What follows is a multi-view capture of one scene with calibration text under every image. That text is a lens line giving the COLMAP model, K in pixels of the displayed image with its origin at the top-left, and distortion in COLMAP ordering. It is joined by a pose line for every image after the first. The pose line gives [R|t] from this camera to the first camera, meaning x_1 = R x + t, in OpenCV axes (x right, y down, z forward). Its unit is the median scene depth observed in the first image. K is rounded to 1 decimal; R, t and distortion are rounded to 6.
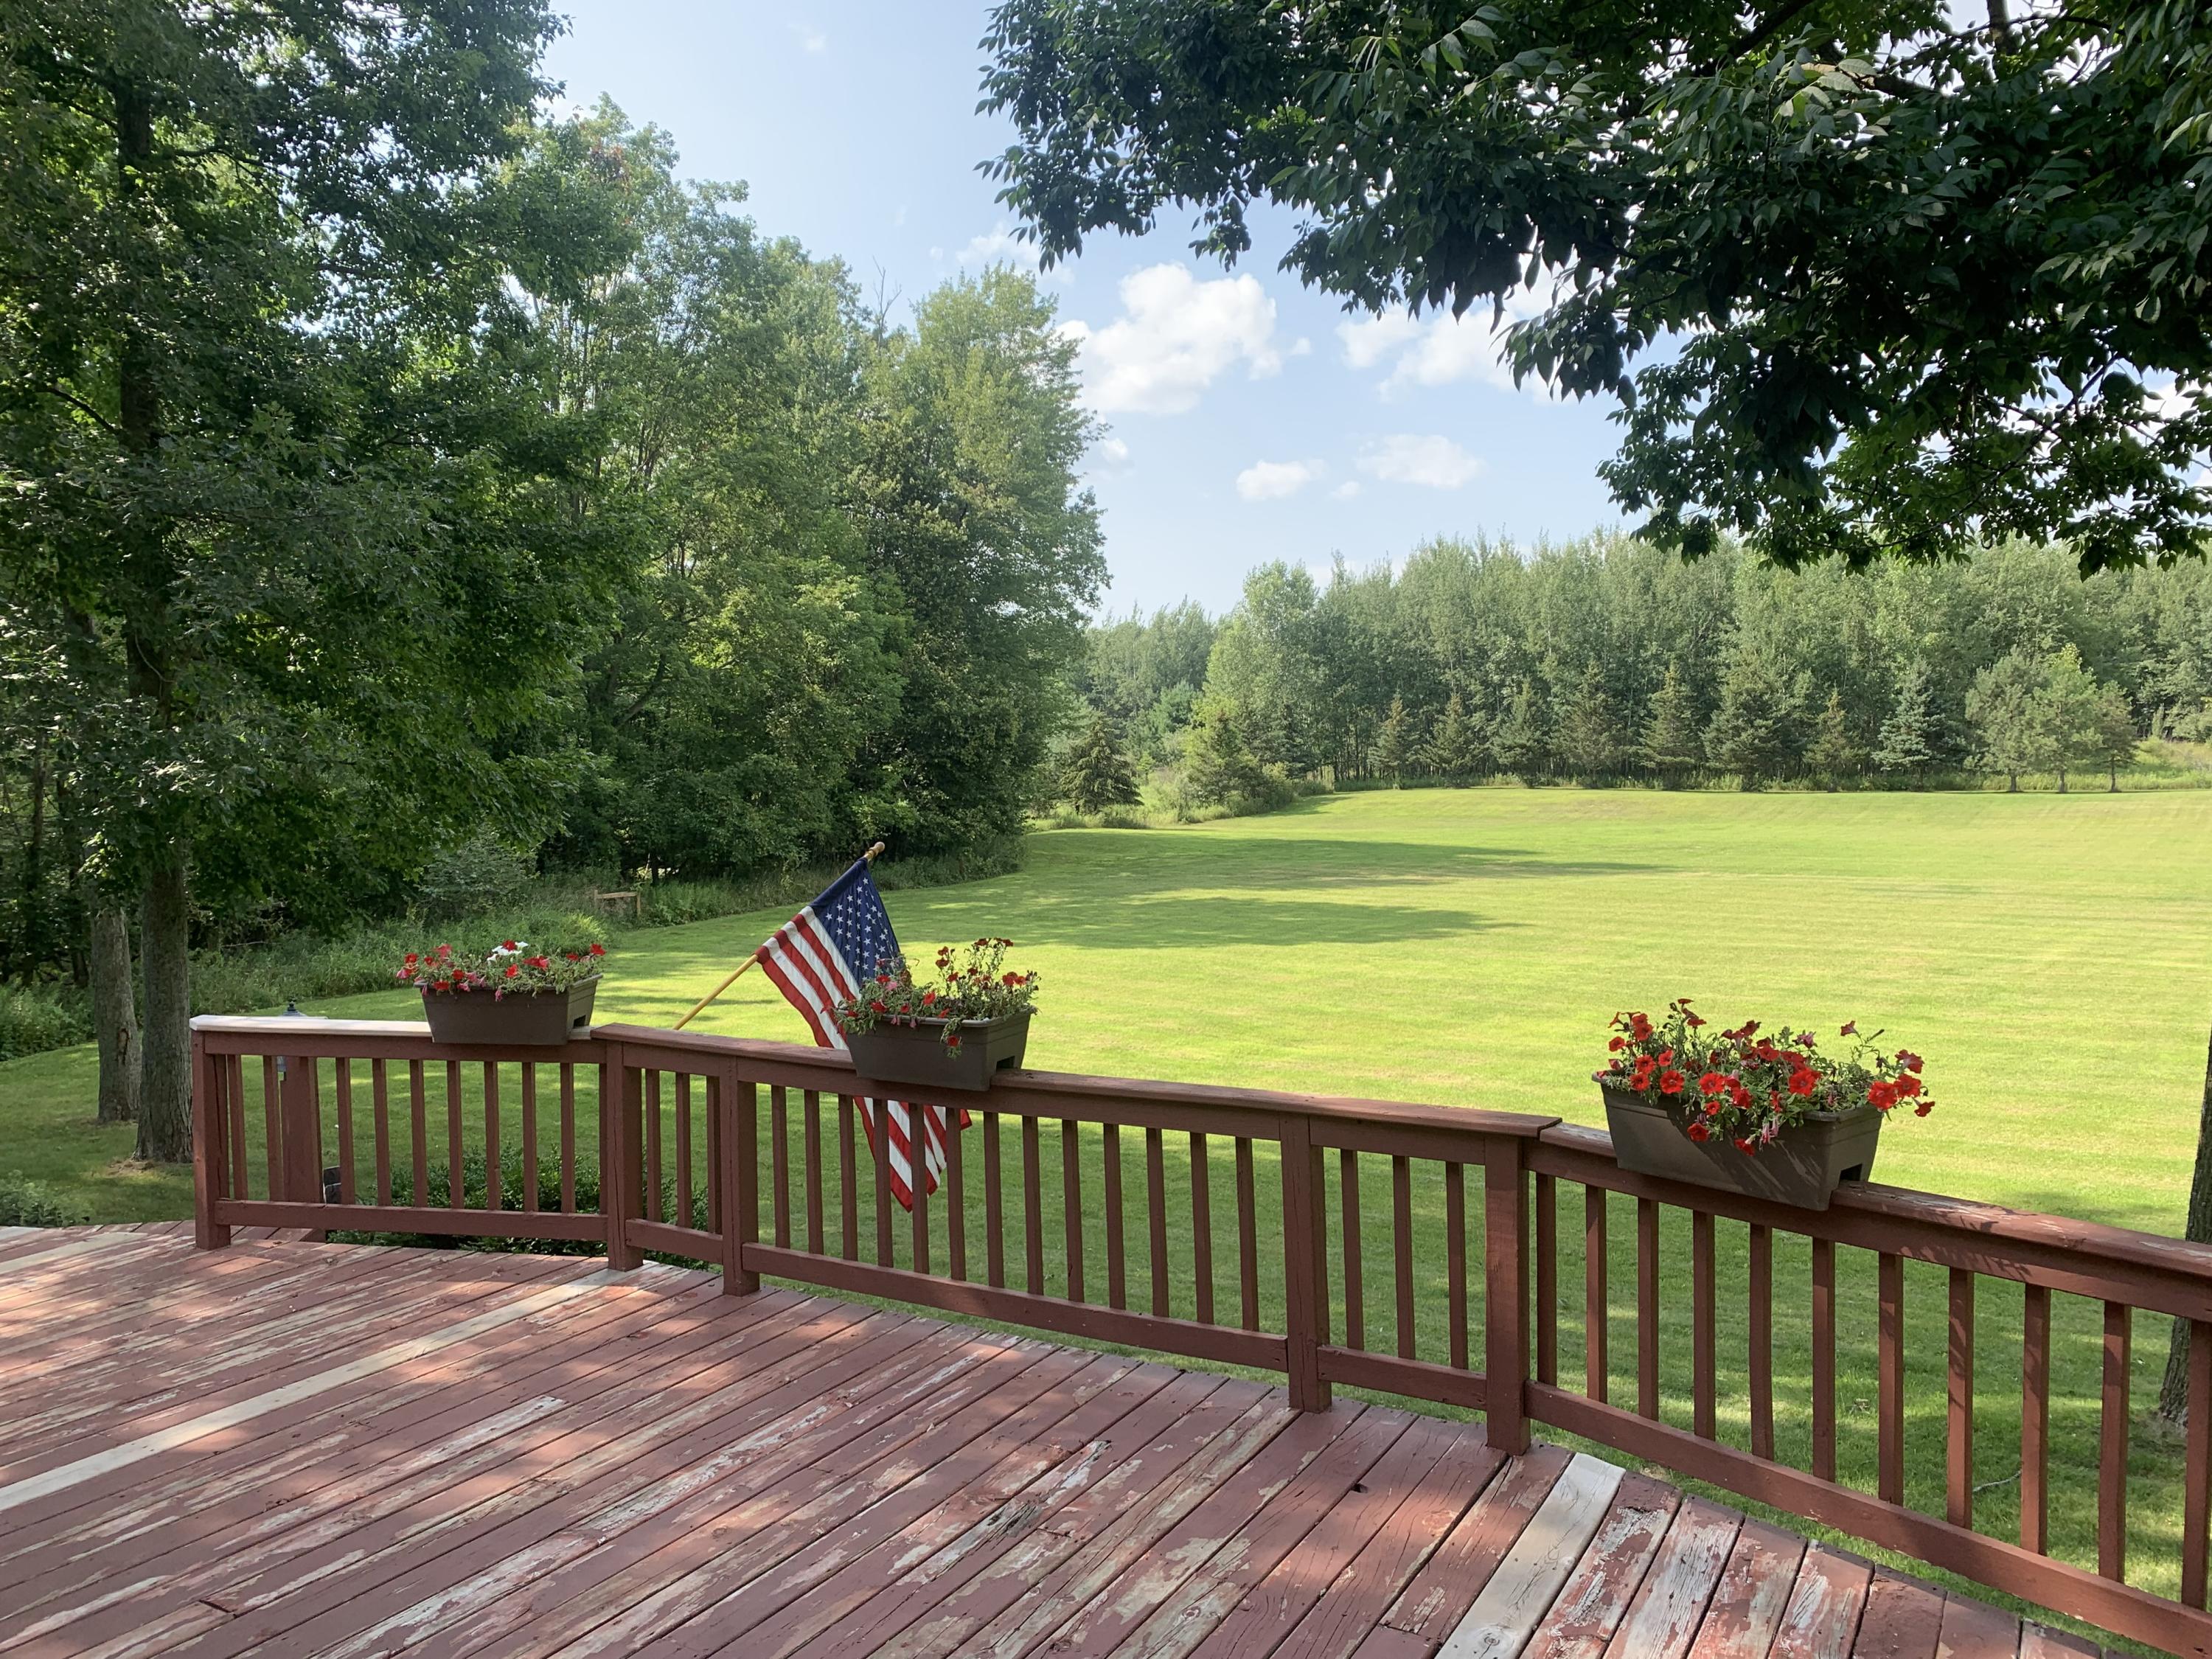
lens RADIAL K [[1654.9, 0, 1163.1], [0, 1654.9, 817.9], [0, 0, 1]] dist [0.049652, -0.188603]
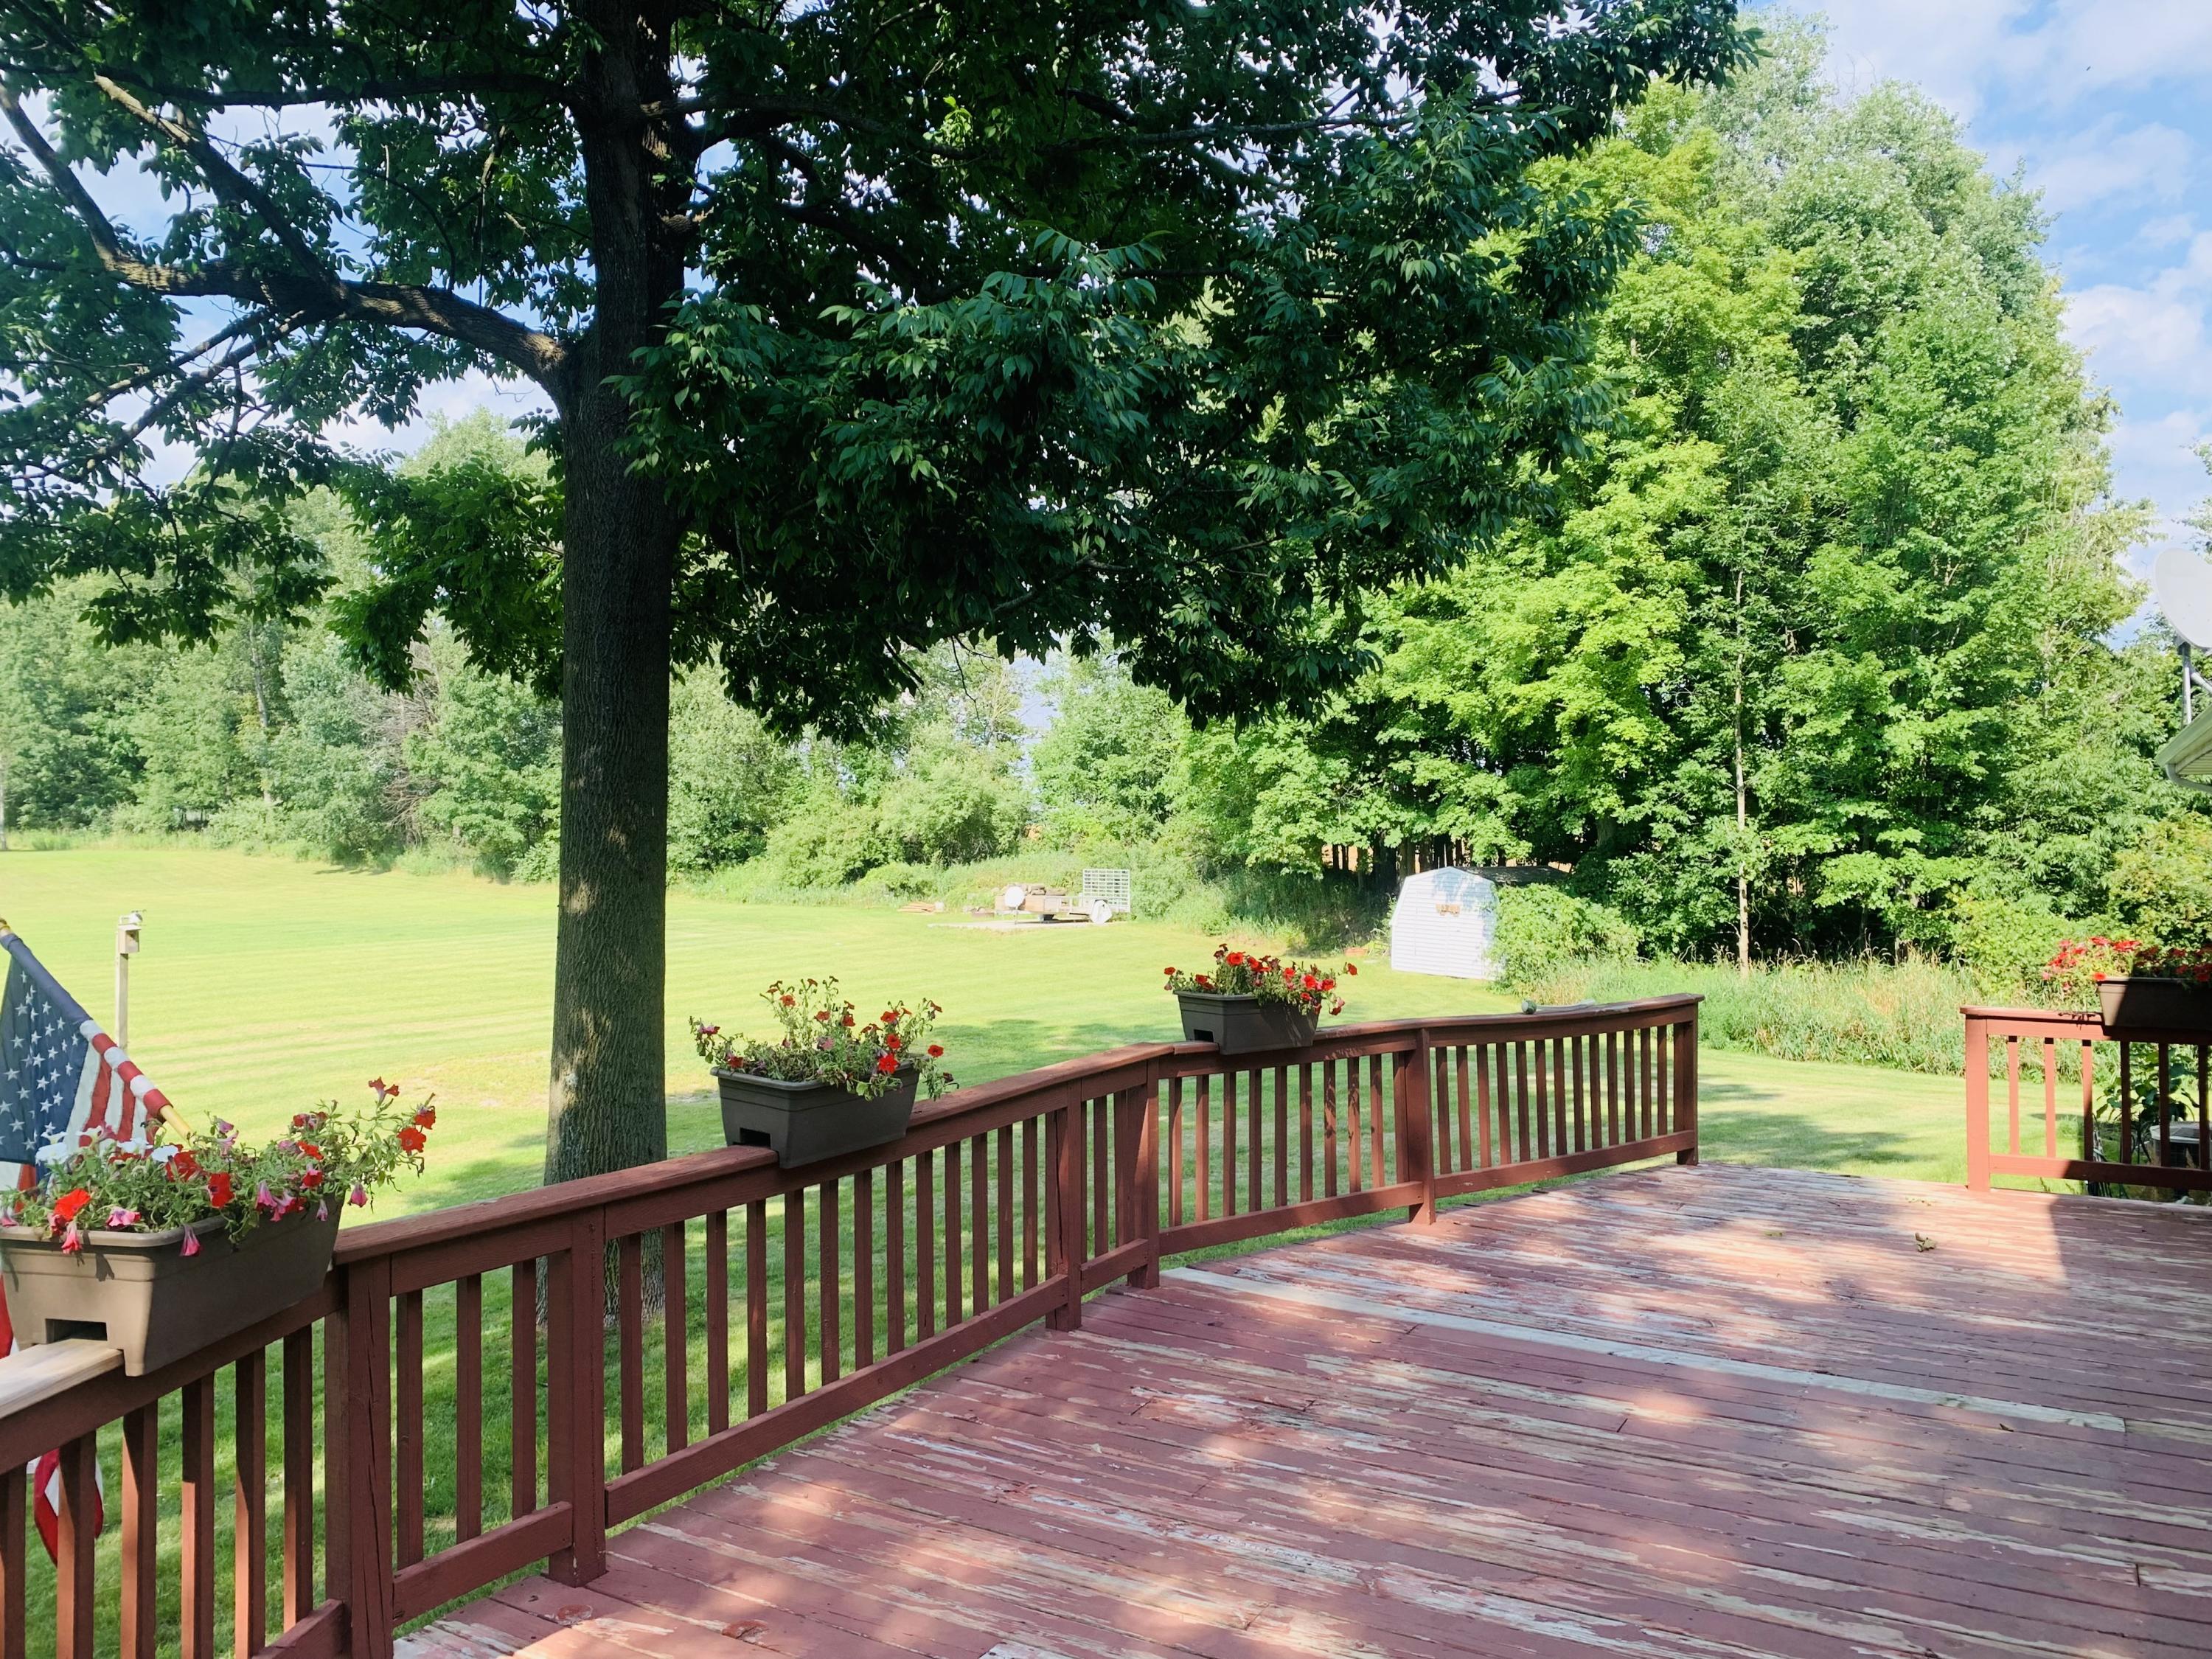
lens RADIAL K [[1654.9, 0, 1163.1], [0, 1654.9, 817.9], [0, 0, 1]] dist [0.049652, -0.188603]
pose [[-0.018349, -0.000413, 0.999832, -1.175739], [0.014112, 0.999900, 0.000672, -0.009239], [-0.999732, 0.014122, -0.018341, 1.014600]]
